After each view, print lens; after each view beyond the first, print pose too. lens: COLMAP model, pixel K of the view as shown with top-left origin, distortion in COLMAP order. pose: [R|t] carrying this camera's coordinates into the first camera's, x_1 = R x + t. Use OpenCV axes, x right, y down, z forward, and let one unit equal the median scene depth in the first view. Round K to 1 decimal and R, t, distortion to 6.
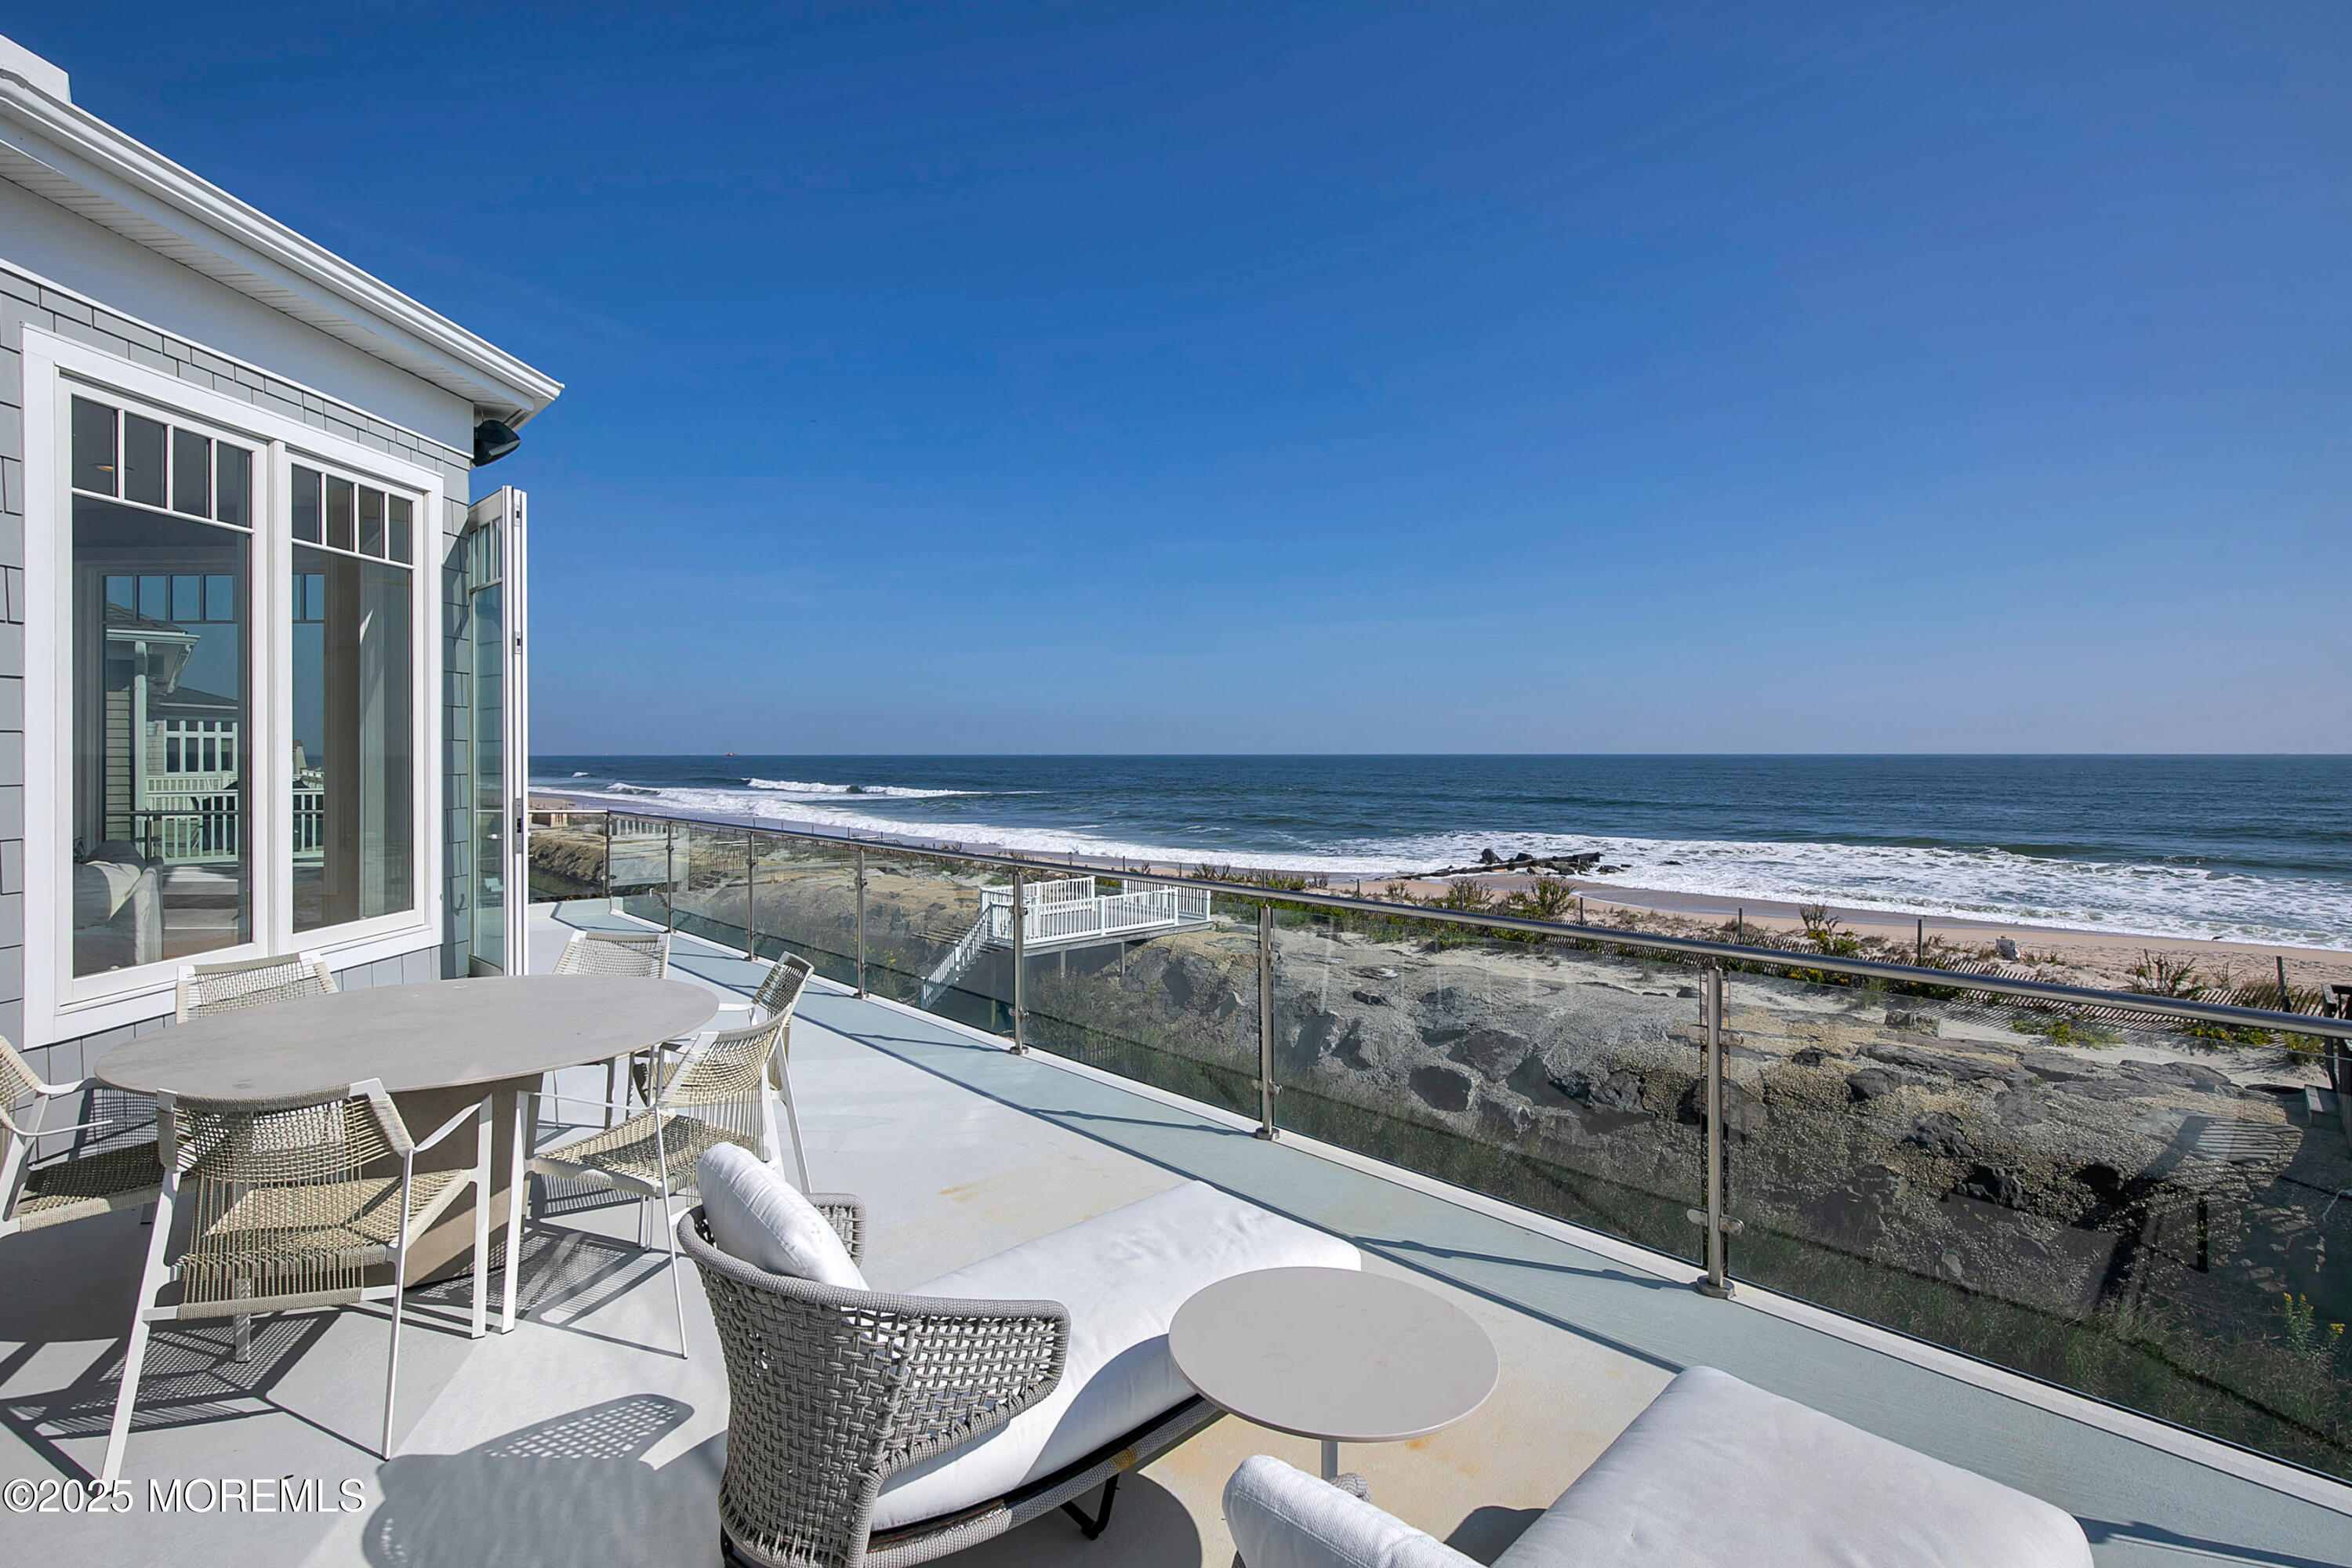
lens RADIAL K [[1095.5, 0, 1175.0], [0, 1095.5, 751.4], [0, 0, 1]] dist [-0.000246, -0.000001]
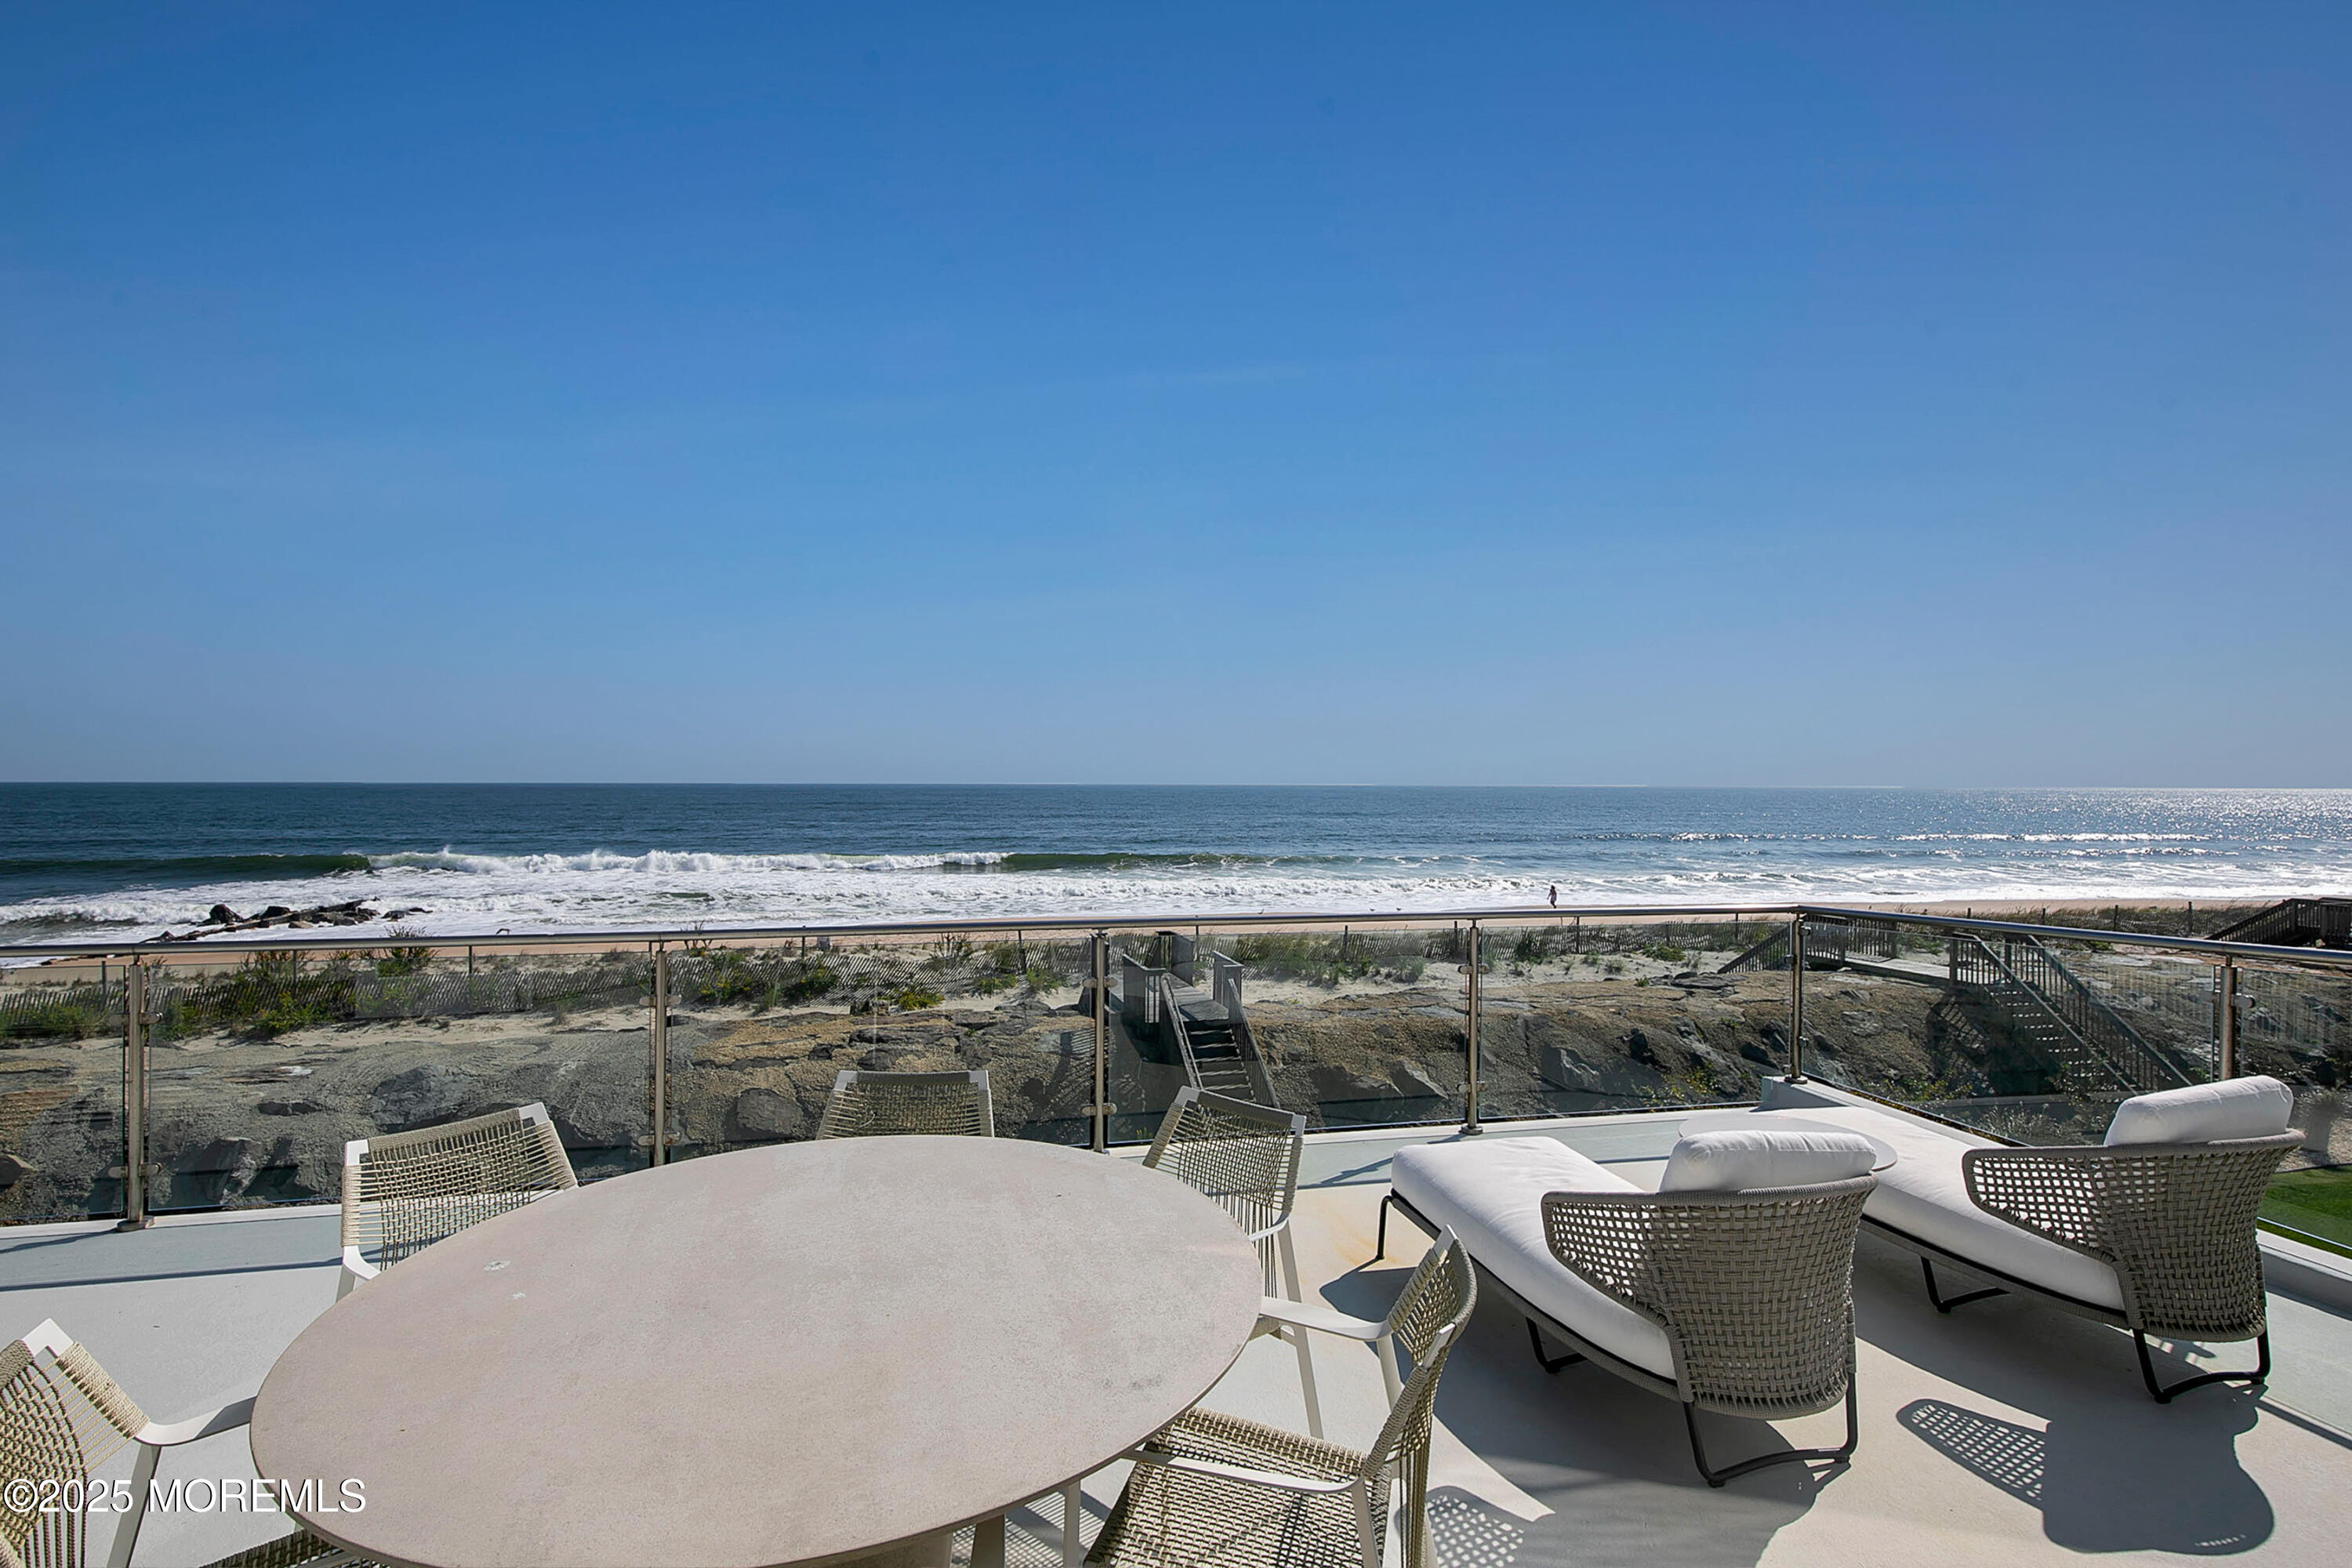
lens RADIAL K [[1086.2, 0, 1176.0], [0, 1086.2, 784.0], [0, 0, 1]] dist [0.022206, -0.017157]
pose [[0.501365, 0.002316, 0.865233, -0.180544], [-0.005337, 0.999986, 0.000416, -0.002291], [-0.865219, -0.004827, 0.501370, 0.095222]]
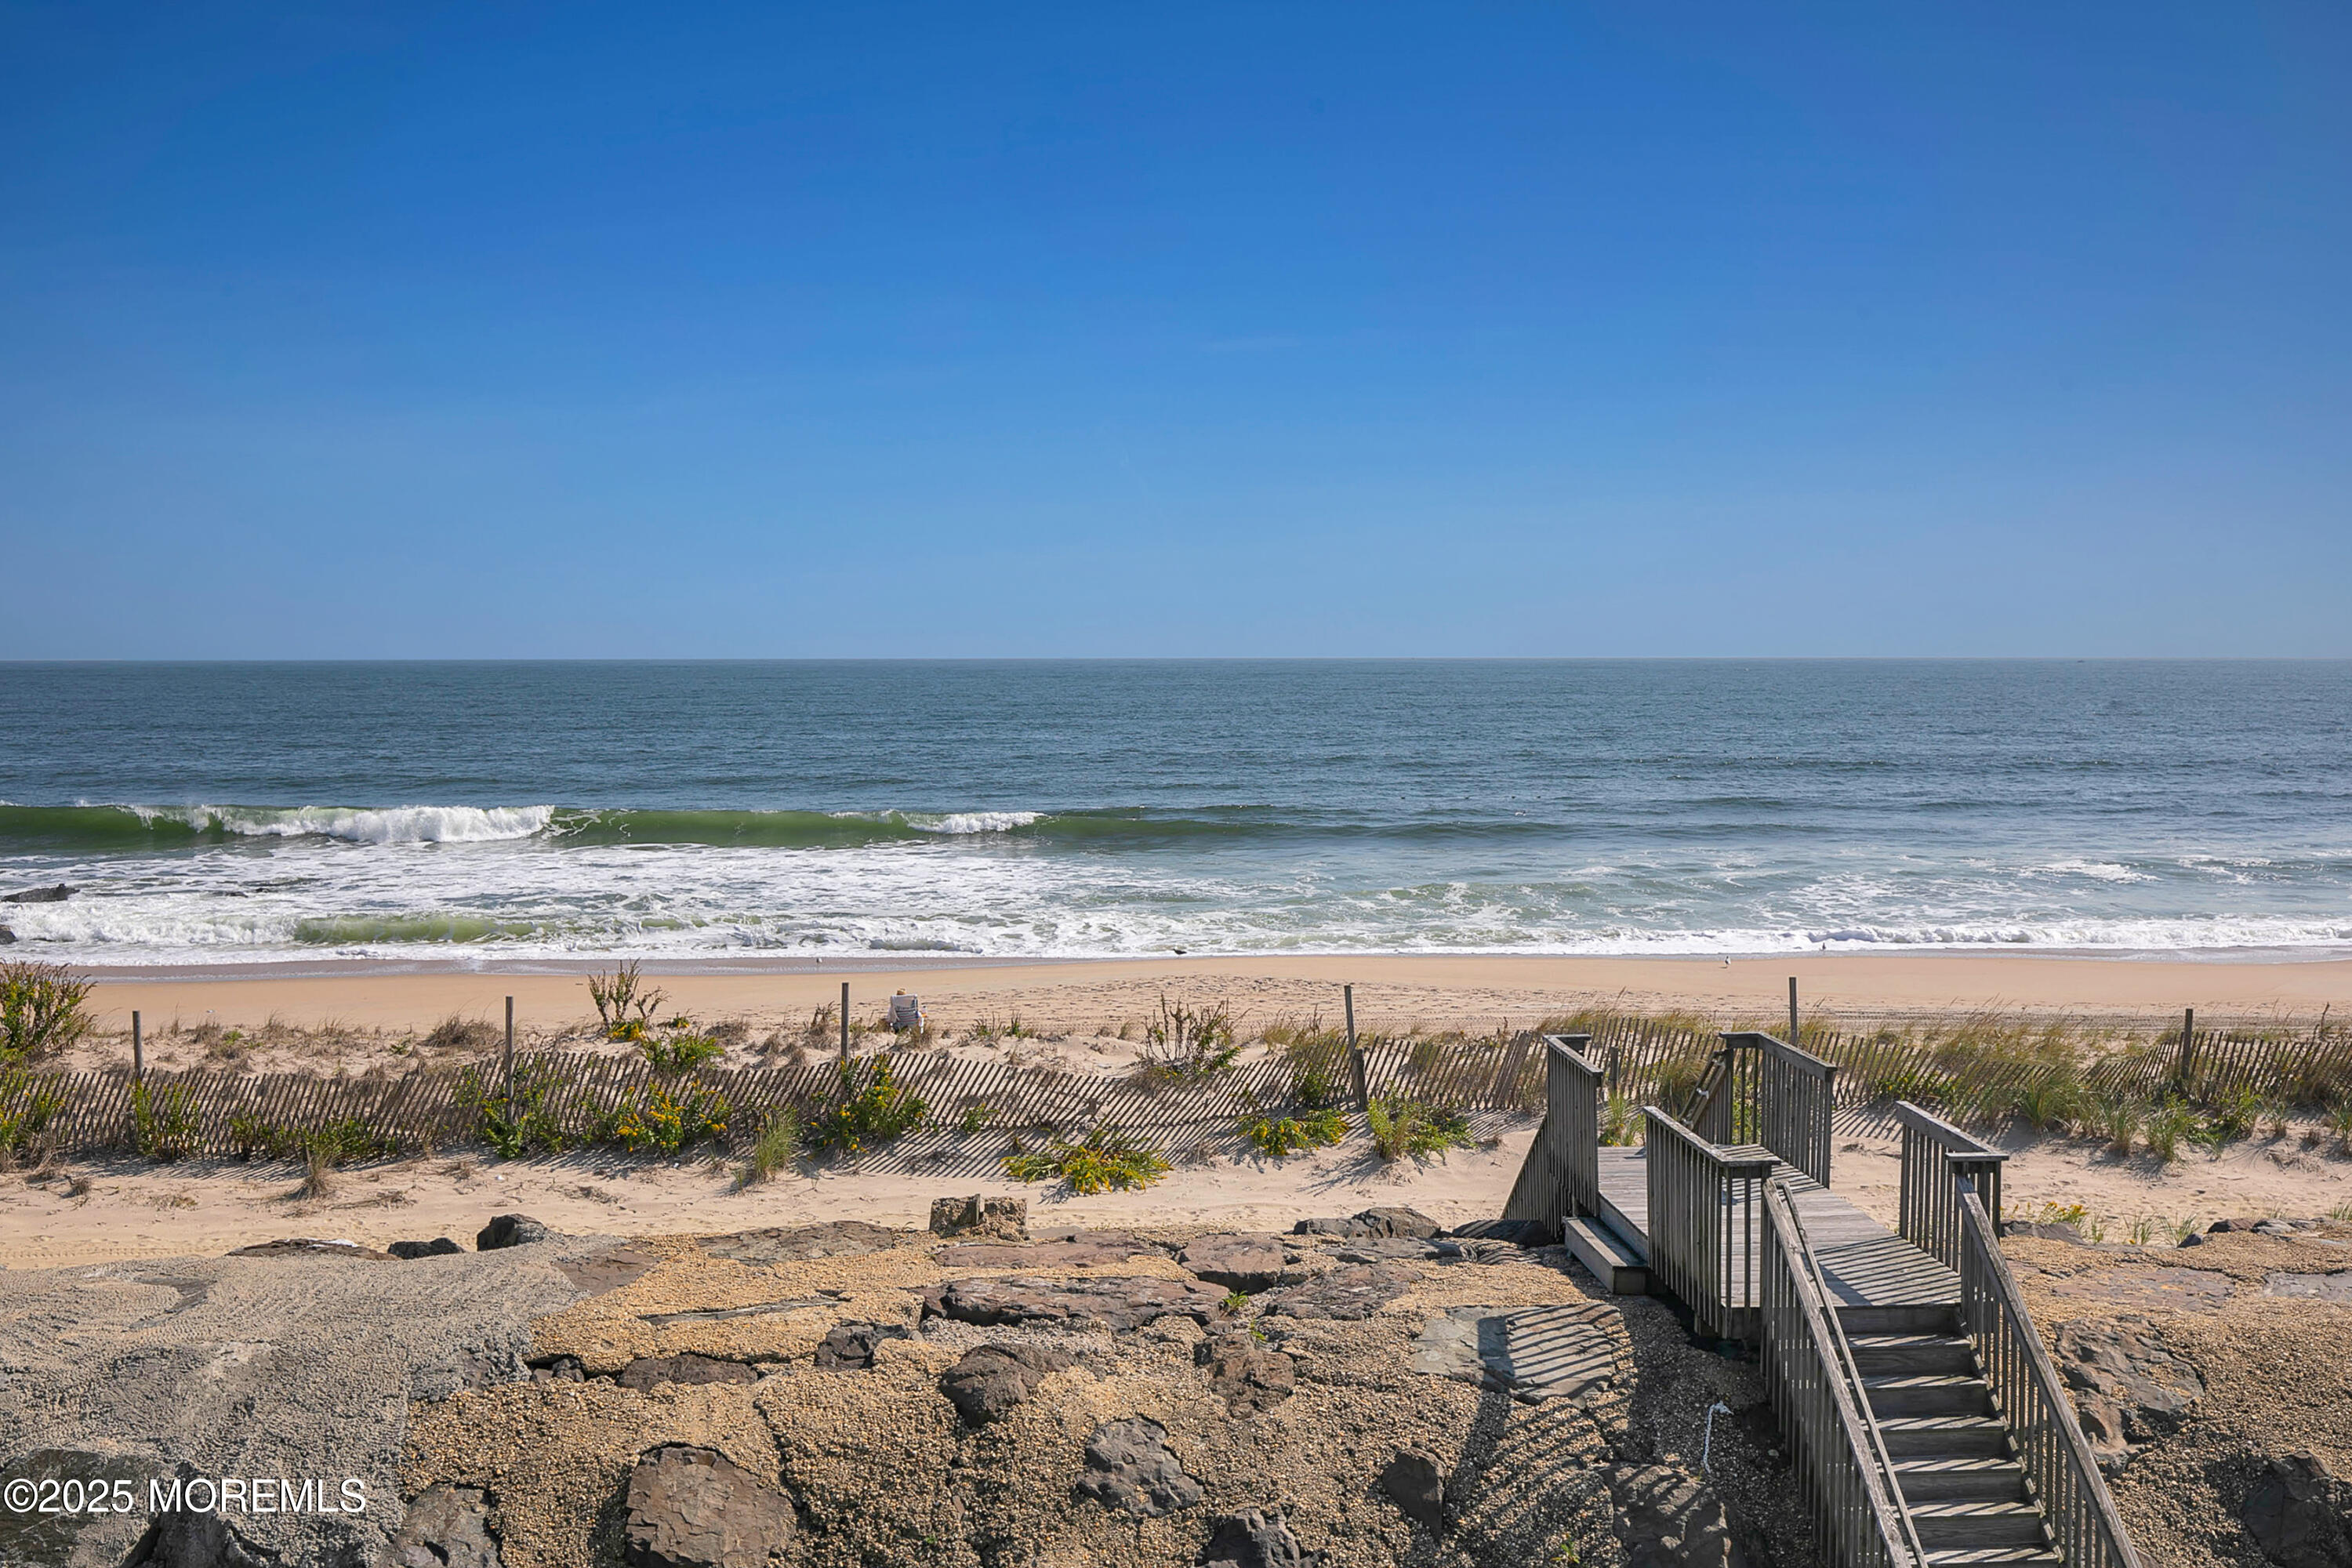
lens RADIAL K [[2343.4, 0, 1176.0], [0, 2343.4, 784.0], [0, 0, 1]] dist [-0.006064, 0.008126]
pose [[0.669695, -0.041455, 0.741478, -0.005908], [0.000388, 0.998460, 0.055472, 0.006122], [-0.742636, -0.036862, 0.668680, 0.248087]]
